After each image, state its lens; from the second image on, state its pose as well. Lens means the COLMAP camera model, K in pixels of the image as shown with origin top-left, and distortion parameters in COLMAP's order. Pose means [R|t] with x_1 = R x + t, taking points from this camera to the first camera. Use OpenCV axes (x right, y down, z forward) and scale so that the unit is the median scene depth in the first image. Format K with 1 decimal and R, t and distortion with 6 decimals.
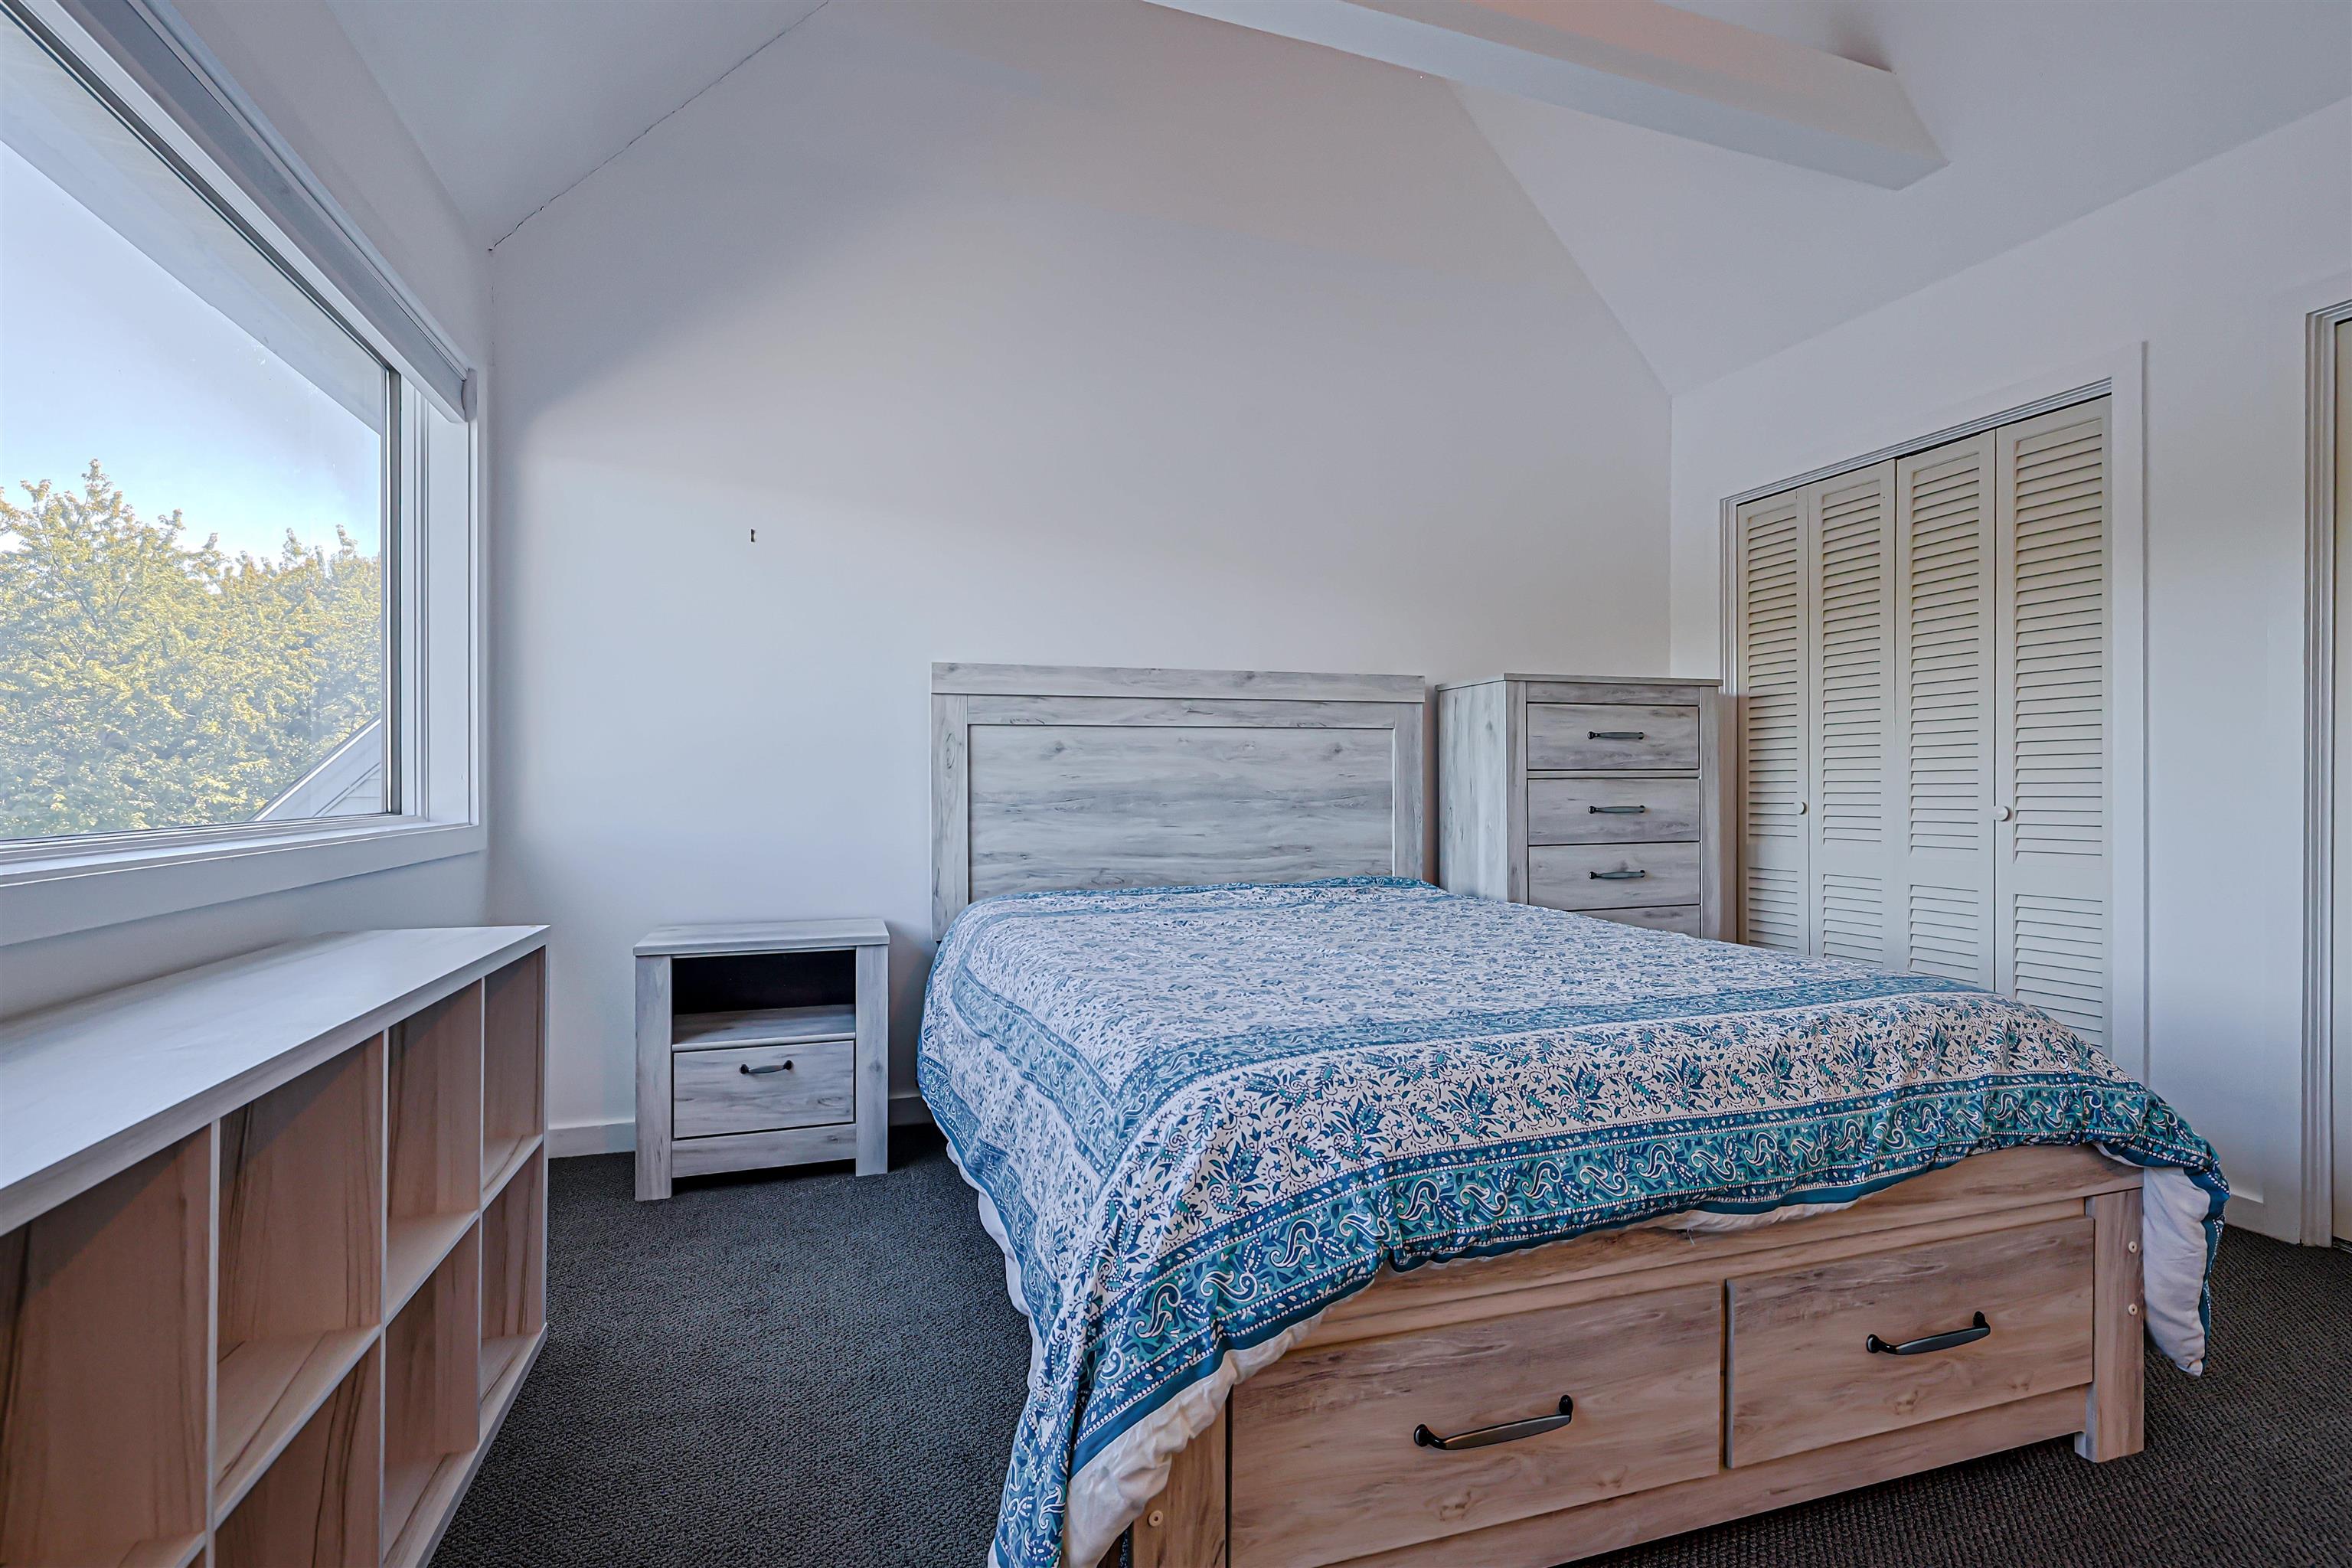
lens RADIAL K [[1052.9, 0, 1178.1], [0, 1052.9, 773.7], [0, 0, 1]] dist [-0.001007, 0.000293]
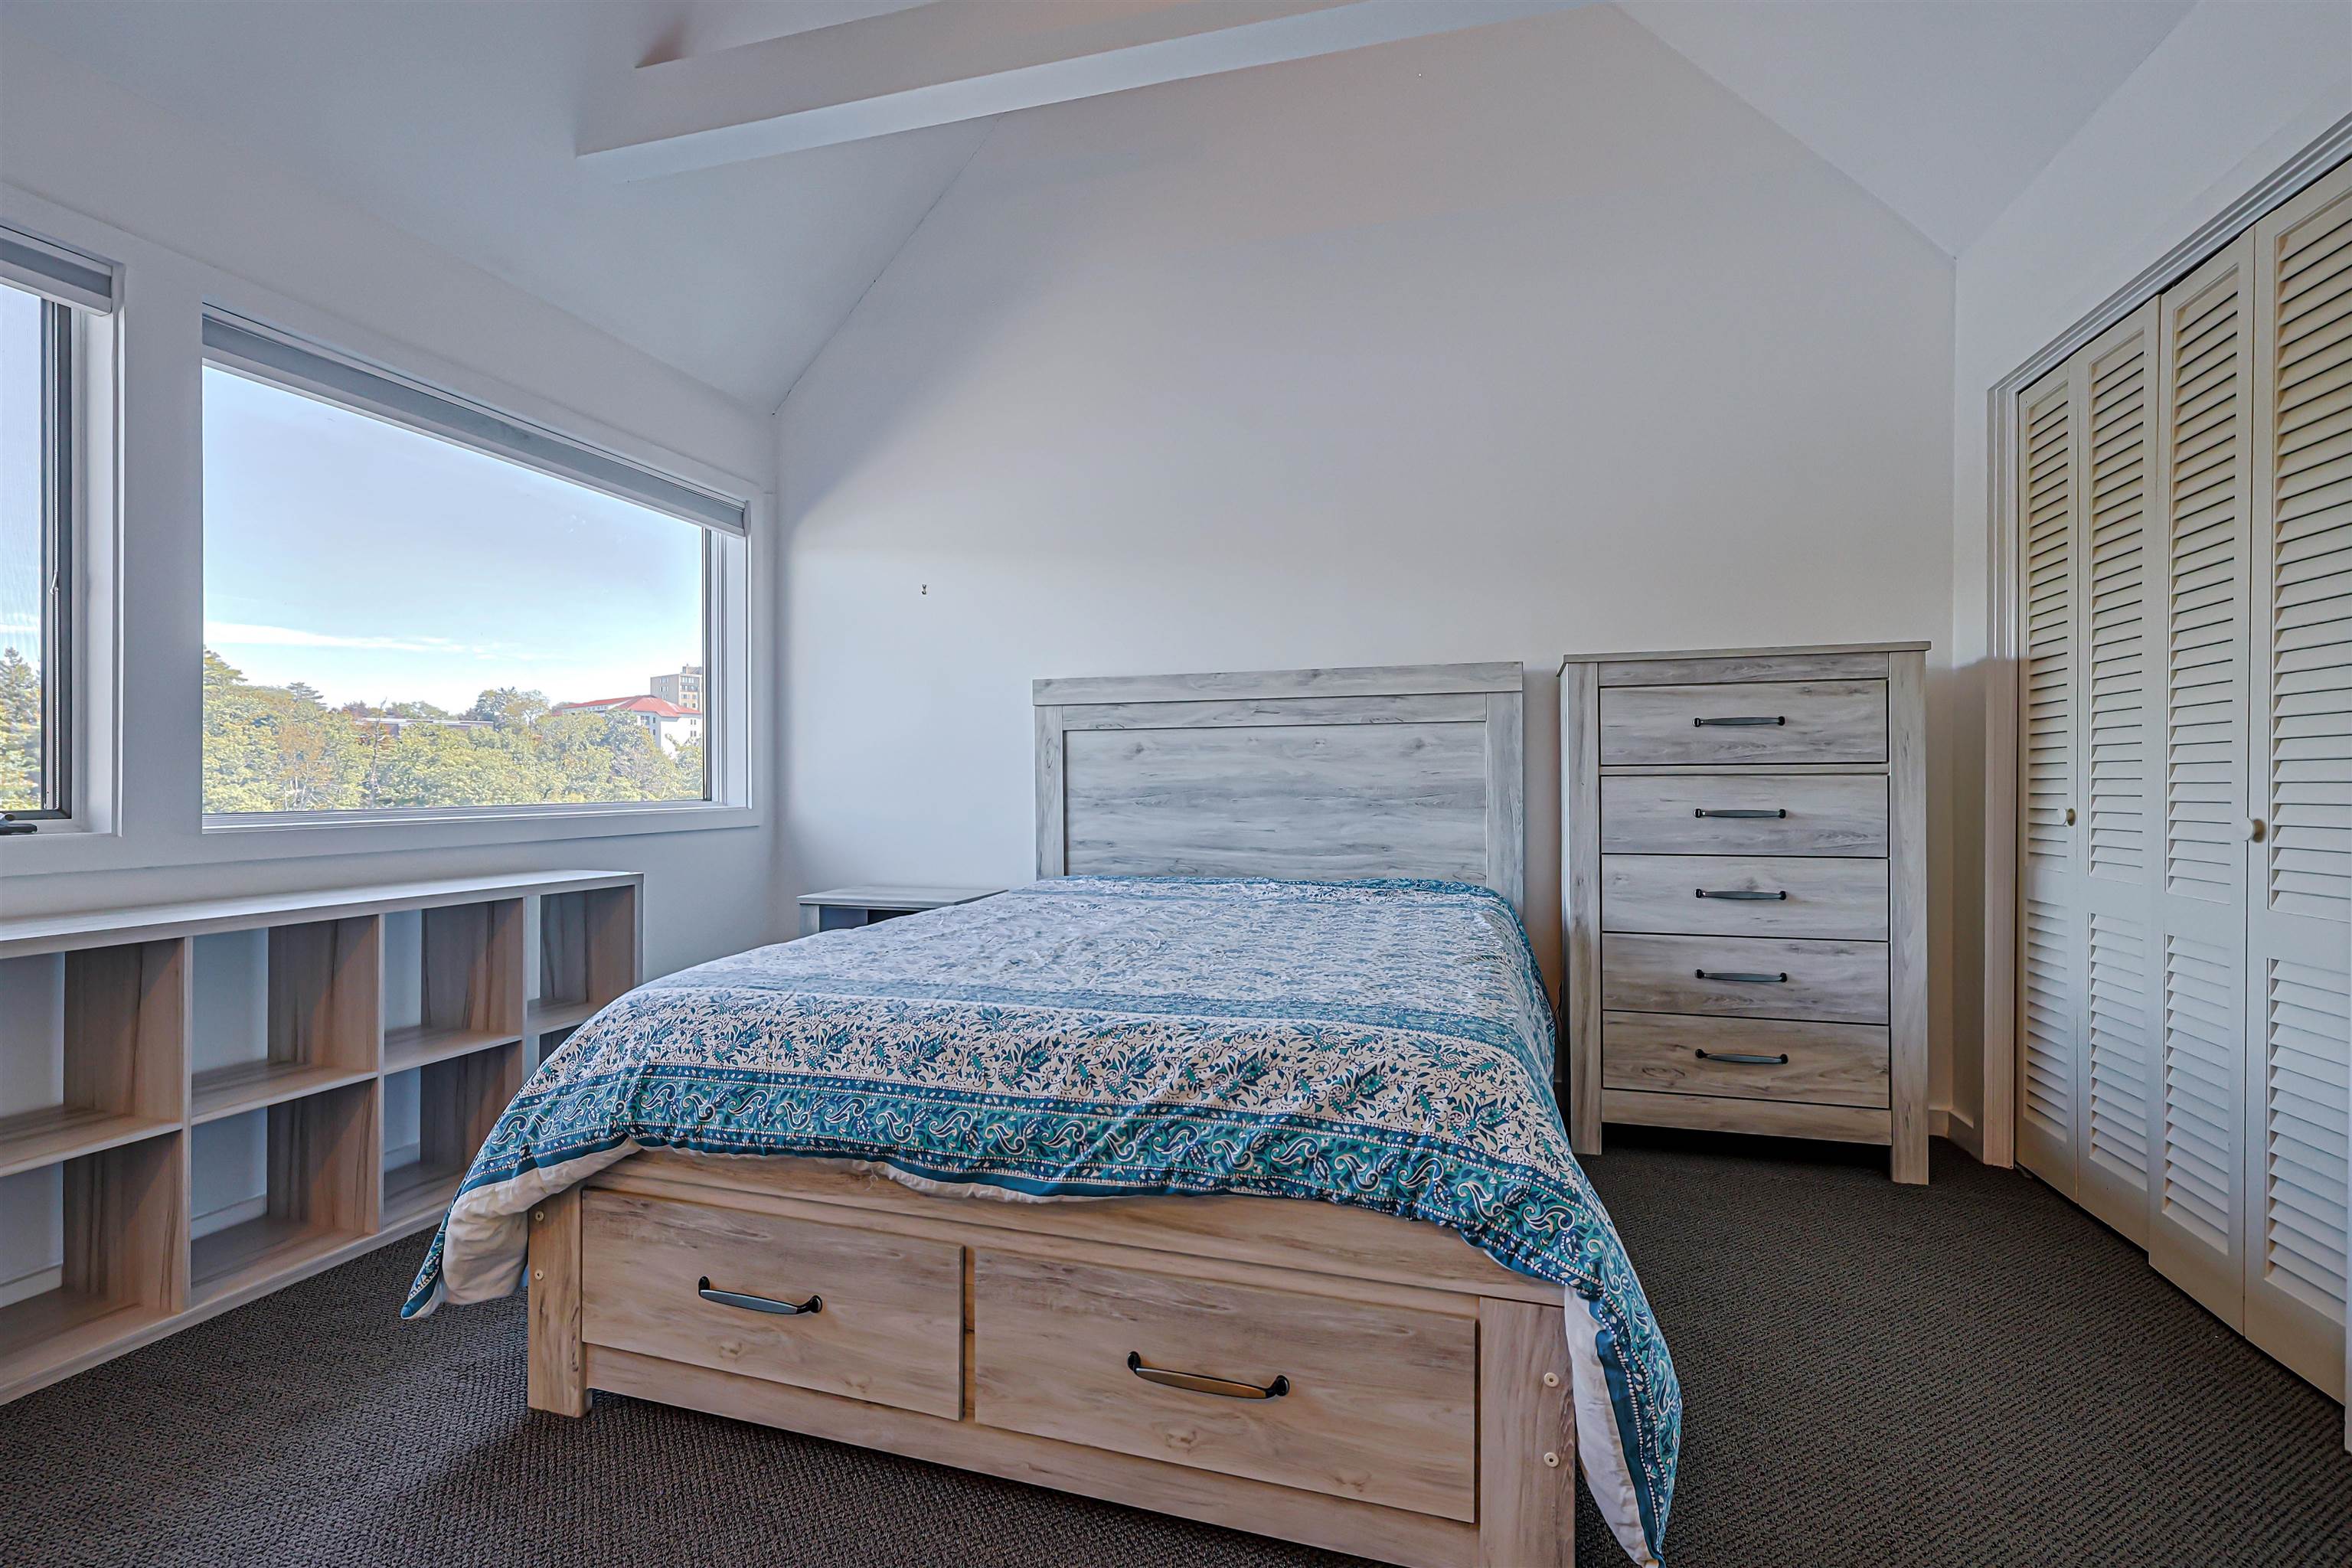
lens RADIAL K [[1052.9, 0, 1178.1], [0, 1052.9, 773.7], [0, 0, 1]] dist [-0.001007, 0.000293]
pose [[0.824034, -0.002702, -0.566534, 0.552425], [0.005659, 0.999978, 0.003462, -0.001817], [0.566512, -0.006059, 0.824031, 0.099782]]
